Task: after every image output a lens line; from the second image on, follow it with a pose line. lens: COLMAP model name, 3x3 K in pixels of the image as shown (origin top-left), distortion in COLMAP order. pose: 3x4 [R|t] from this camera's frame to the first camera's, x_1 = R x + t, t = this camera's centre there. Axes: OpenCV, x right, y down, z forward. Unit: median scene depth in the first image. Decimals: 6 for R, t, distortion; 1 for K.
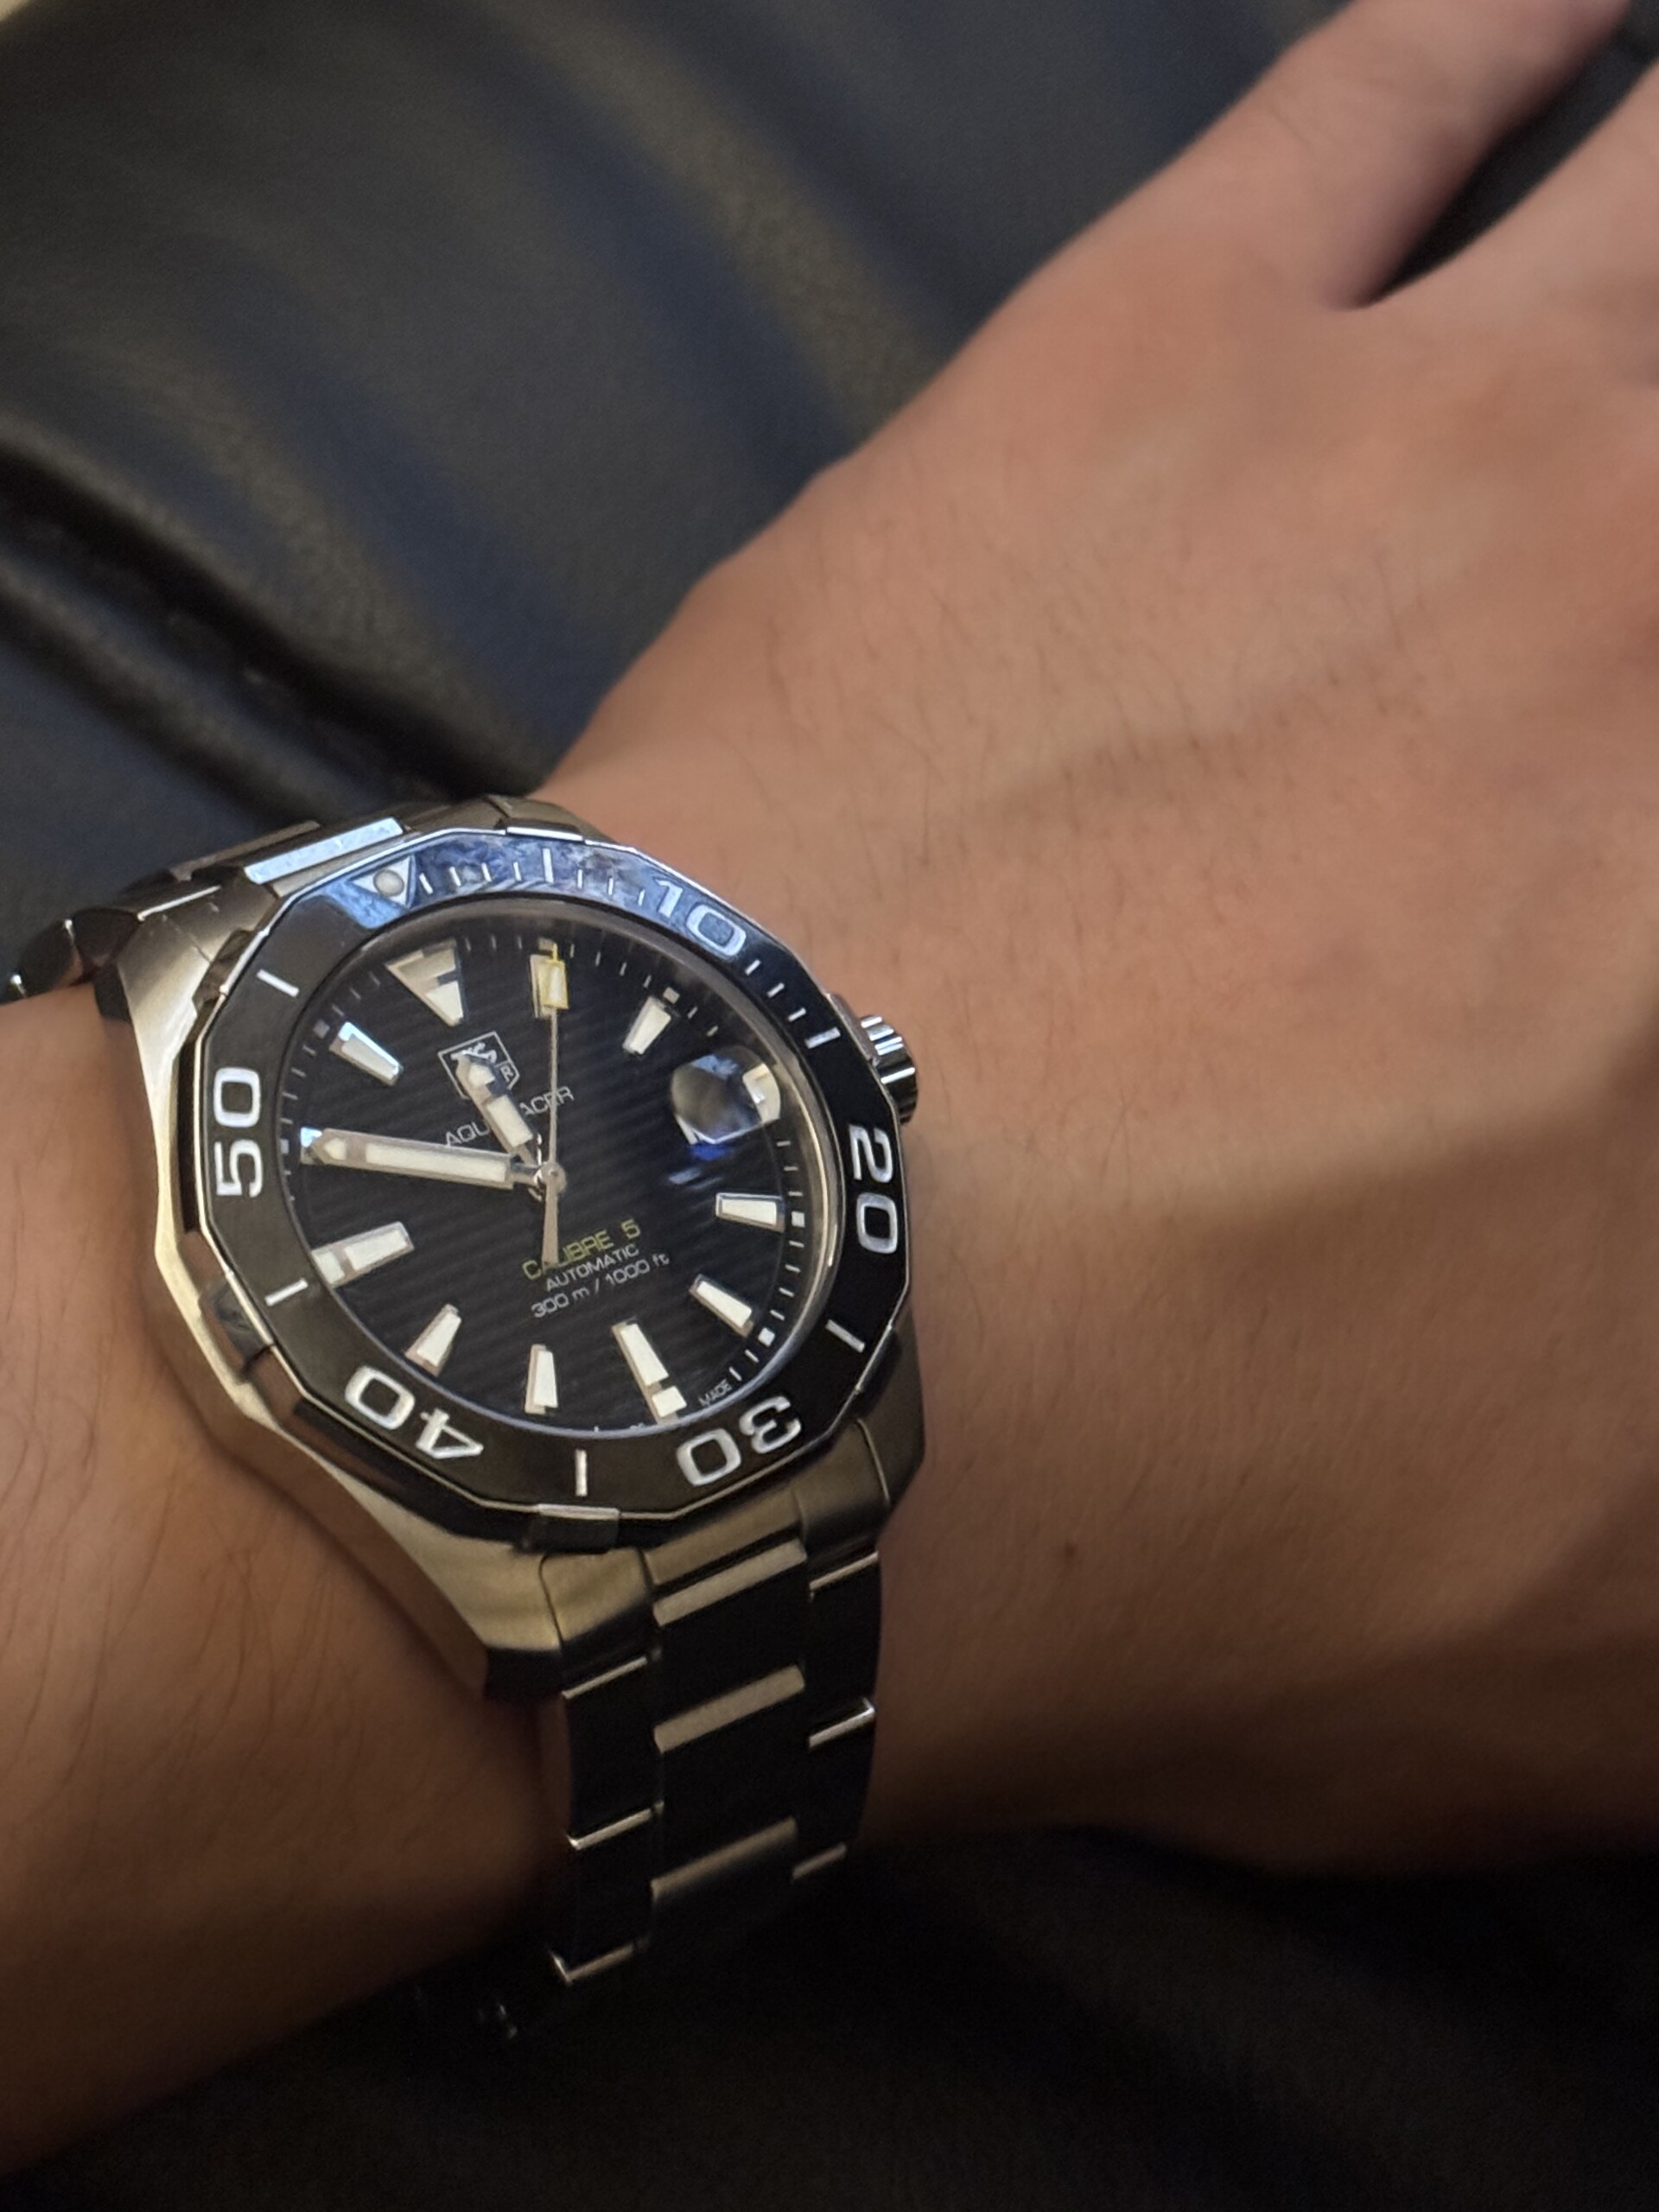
lens RADIAL K [[4963.6, 0, 829.5], [0, 4963.6, 1106.0], [0, 0, 1]] dist [0.556000, 0.048869]
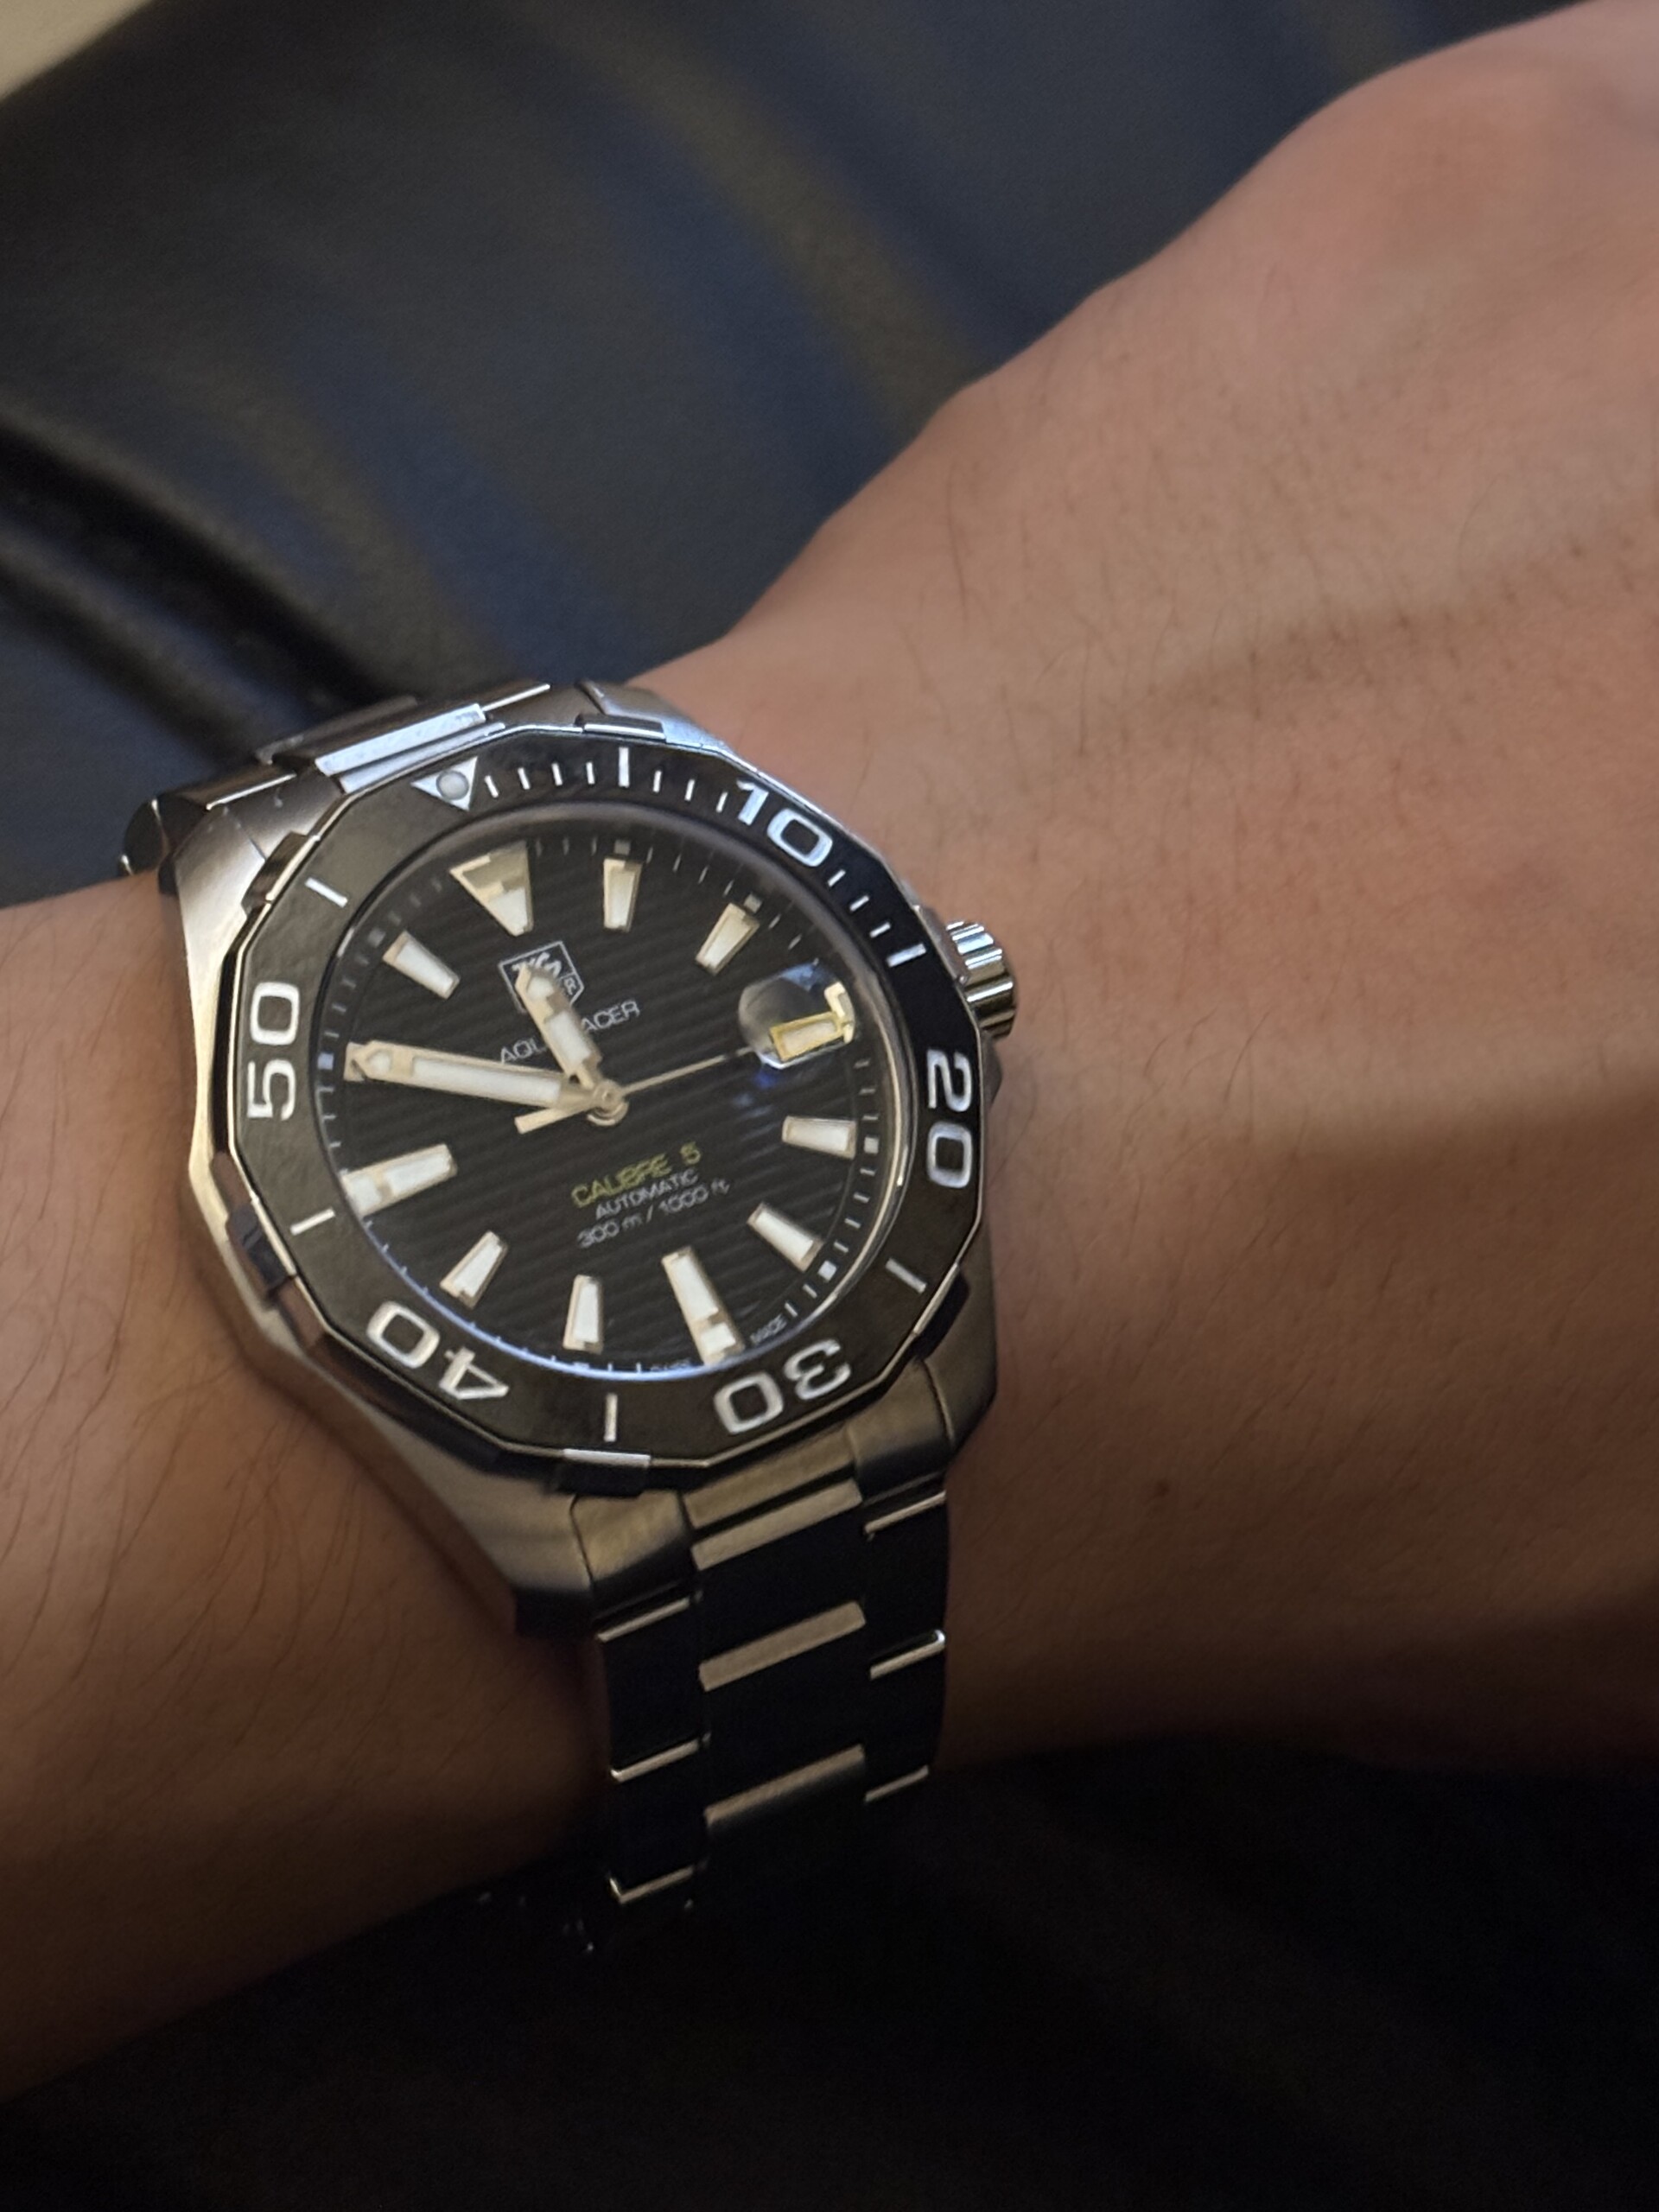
lens RADIAL K [[4963.6, 0, 829.5], [0, 4963.6, 1106.0], [0, 0, 1]] dist [0.556000, 0.048869]
pose [[0.993381, 0.039397, -0.107899, 0.090887], [-0.030177, 0.995857, 0.085784, -0.068327], [0.110832, -0.081960, 0.990454, 0.050517]]
